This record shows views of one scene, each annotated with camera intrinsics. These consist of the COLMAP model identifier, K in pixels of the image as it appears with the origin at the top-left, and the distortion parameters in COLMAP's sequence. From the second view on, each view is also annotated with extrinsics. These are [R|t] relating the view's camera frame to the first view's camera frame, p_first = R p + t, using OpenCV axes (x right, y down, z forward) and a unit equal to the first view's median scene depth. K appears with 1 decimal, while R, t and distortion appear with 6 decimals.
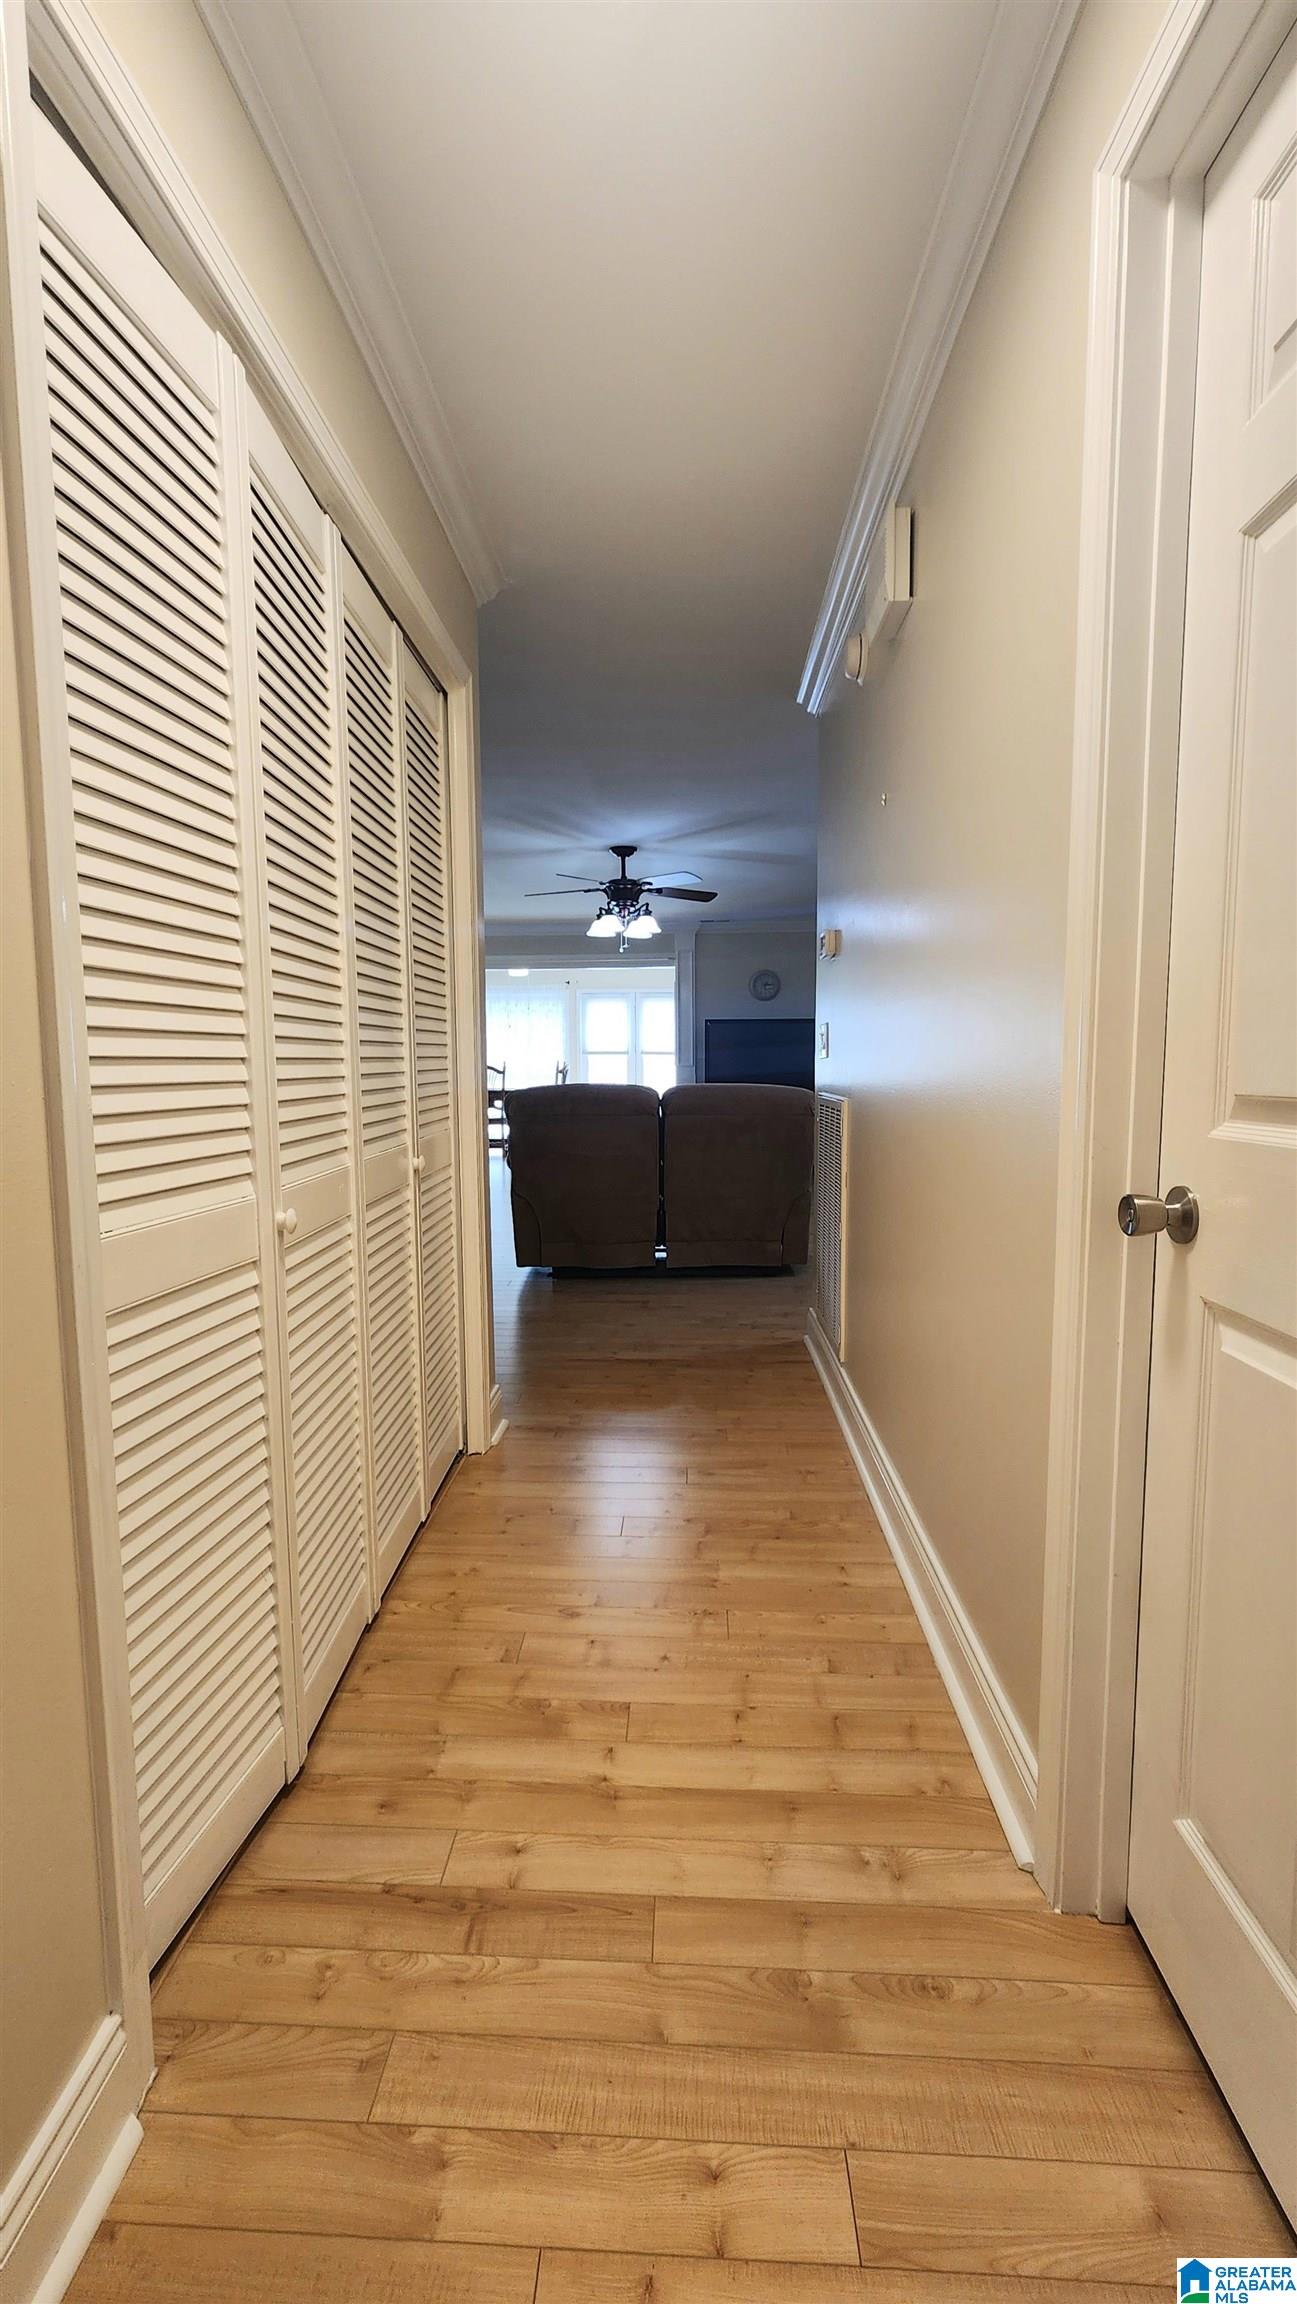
lens RADIAL K [[940.2, 0, 648.5], [0, 940.2, 1152.0], [0, 0, 1]] dist [-0.000668, 0.000090]
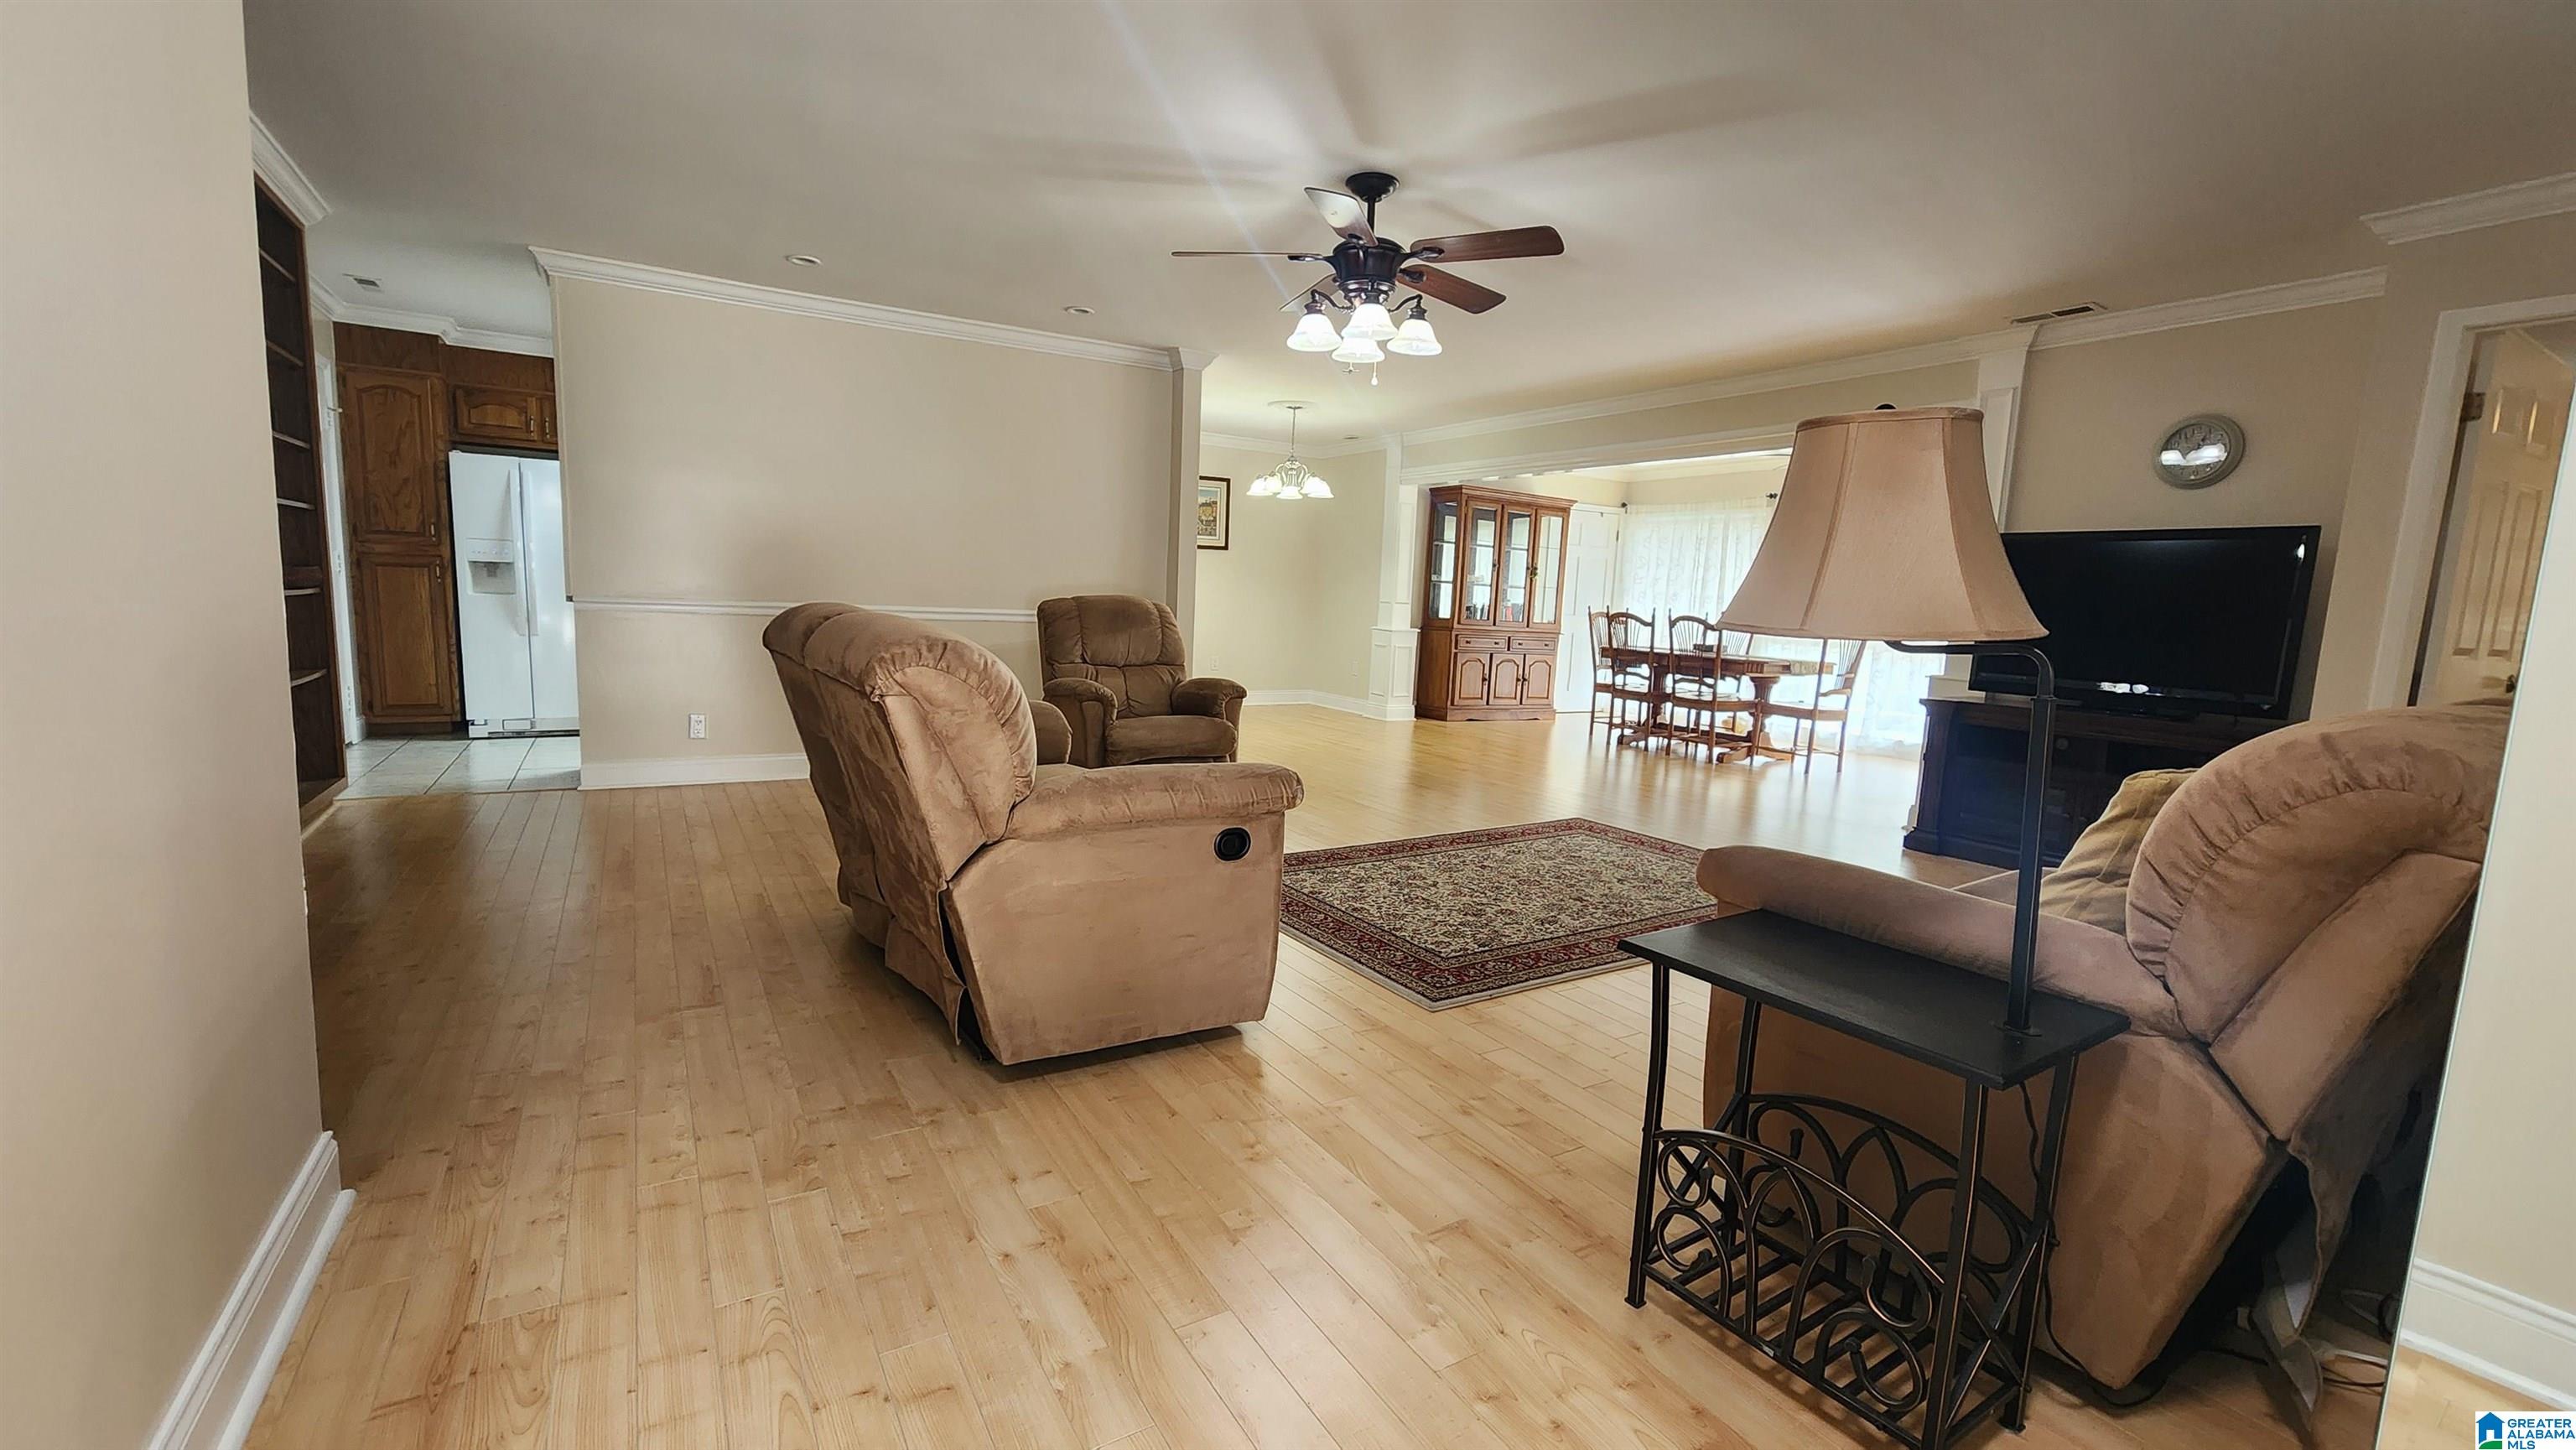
lens RADIAL K [[1051.3, 0, 1290.1], [0, 1051.3, 734.4], [0, 0, 1]] dist [-0.000668, 0.000090]
pose [[0.561980, 0.141484, -0.814960, 0.461035], [-0.129967, 0.988128, 0.081925, -0.061405], [0.816876, 0.059878, 0.573697, 0.641770]]
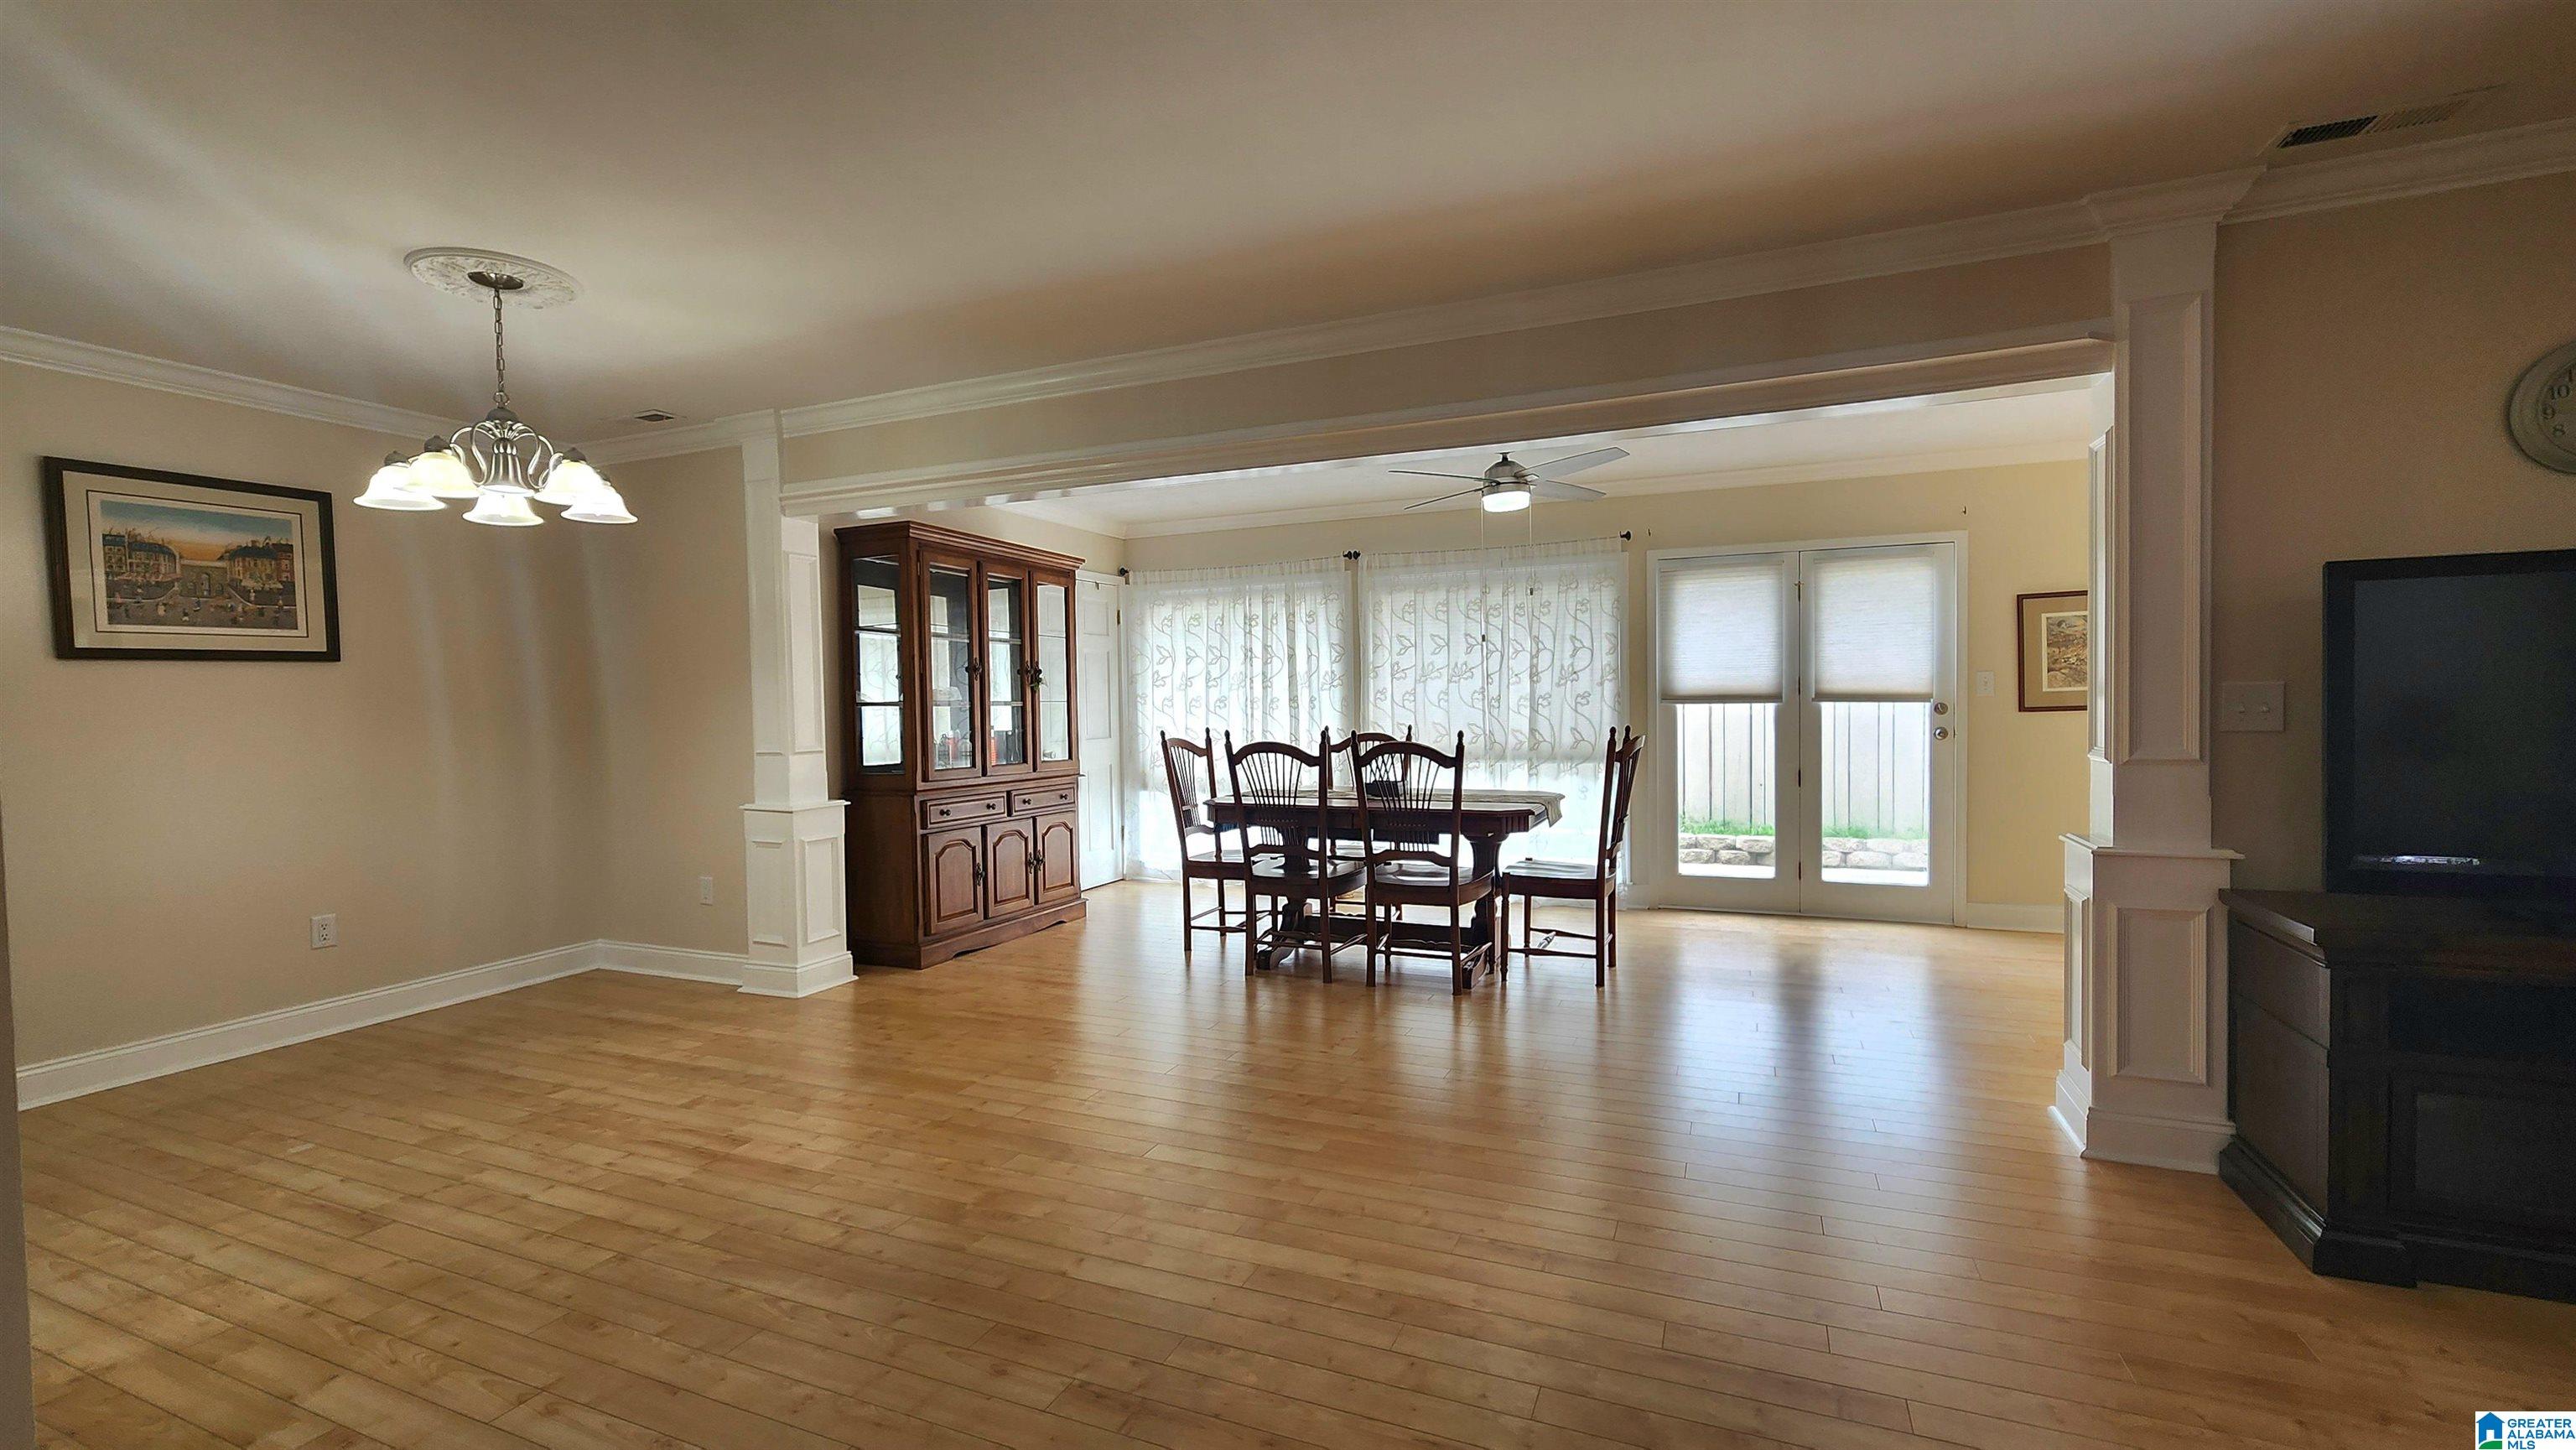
lens RADIAL K [[1064.6, 0, 1290.8], [0, 1064.6, 733.9], [0, 0, 1]] dist [-0.000536, 0.000032]
pose [[0.938446, 0.002423, -0.345417, -0.123338], [-0.023626, 0.998084, -0.057187, -0.122849], [0.344616, 0.061828, 0.936705, 1.037238]]
